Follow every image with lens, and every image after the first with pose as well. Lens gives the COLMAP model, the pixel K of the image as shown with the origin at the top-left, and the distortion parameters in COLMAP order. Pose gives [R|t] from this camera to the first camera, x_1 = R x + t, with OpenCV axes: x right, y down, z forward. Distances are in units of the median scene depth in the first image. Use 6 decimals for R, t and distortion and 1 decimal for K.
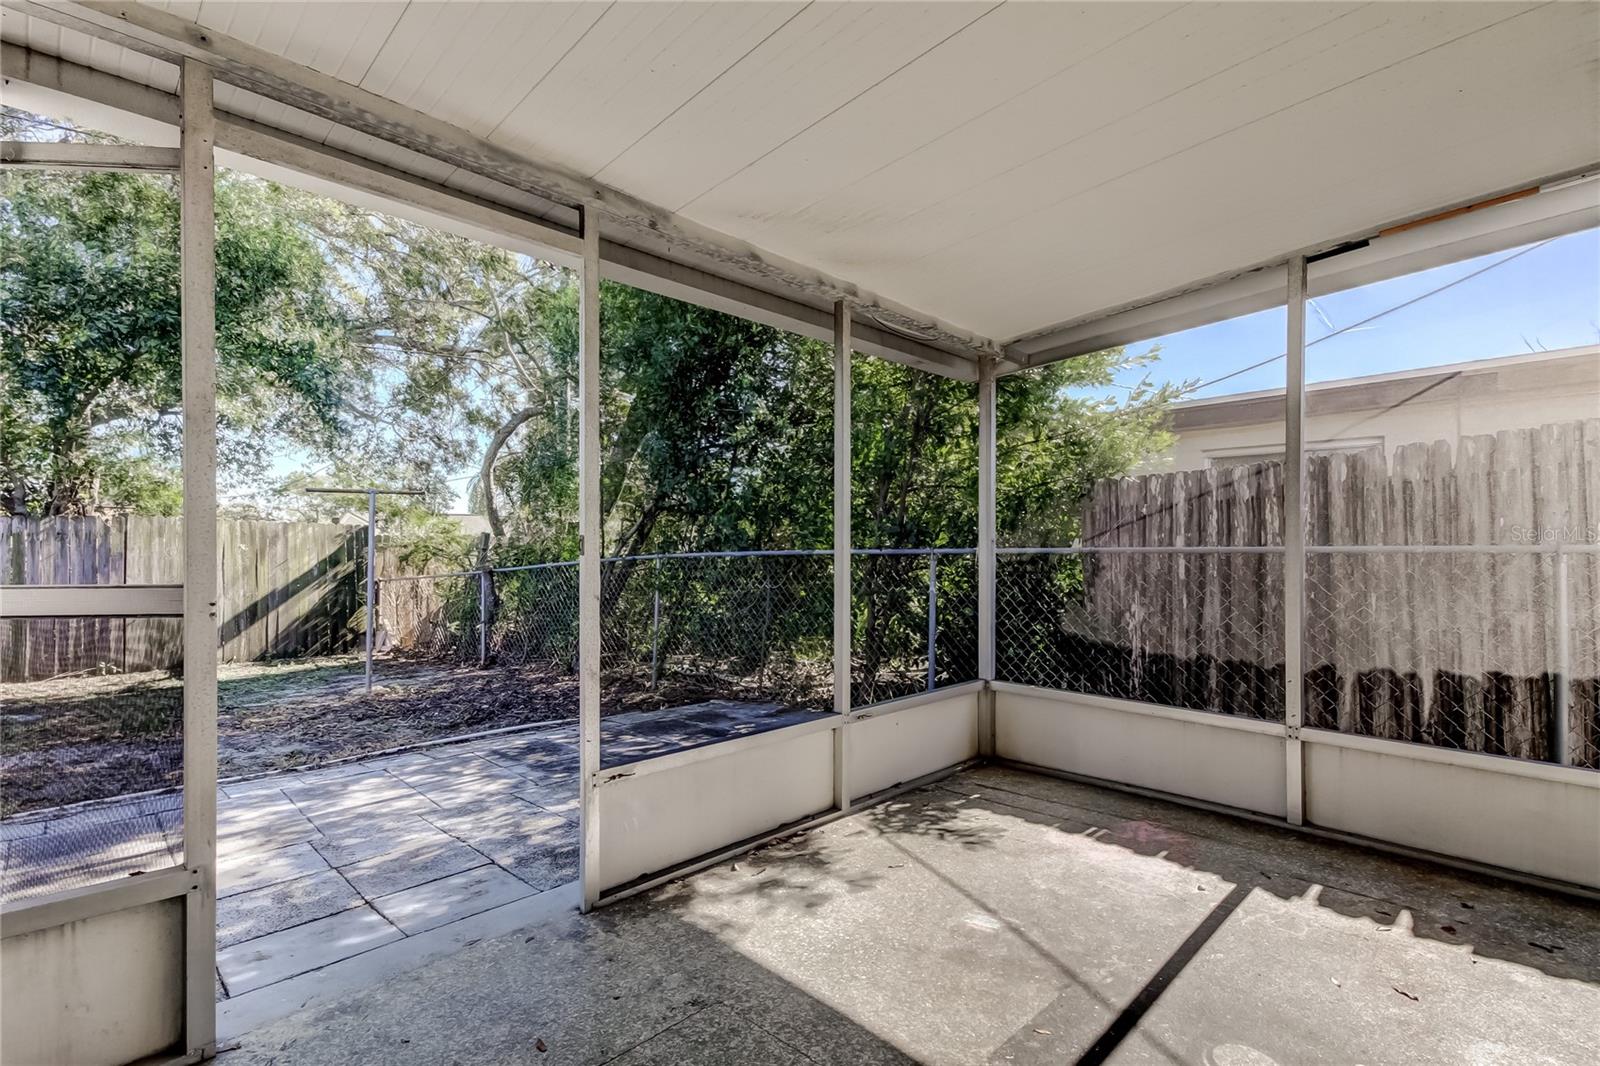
lens RADIAL K [[741.9, 0, 806.3], [0, 741.9, 547.6], [0, 0, 1]] dist [0.028141, -0.000182]
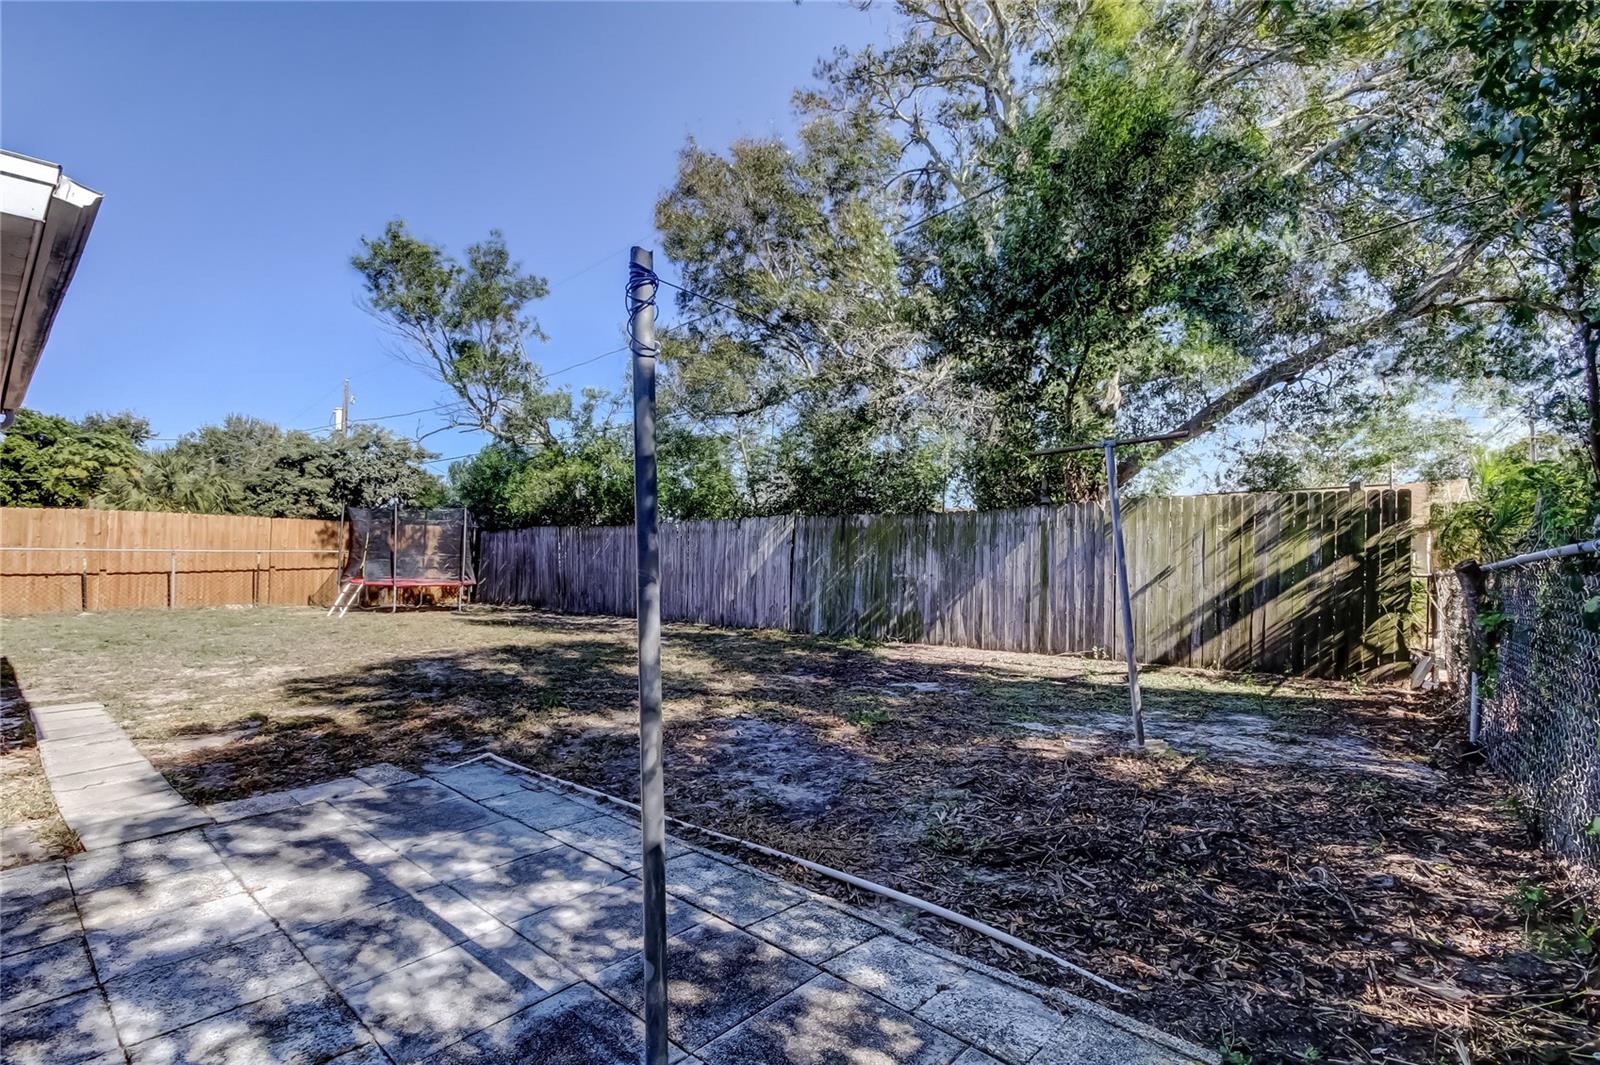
lens RADIAL K [[741.9, 0, 806.3], [0, 741.9, 547.1], [0, 0, 1]] dist [0.028141, -0.000182]
pose [[0.072872, -0.004669, -0.997330, 0.033474], [0.024211, 0.999703, -0.002911, 0.013312], [0.997047, -0.023934, 0.072964, 0.550559]]
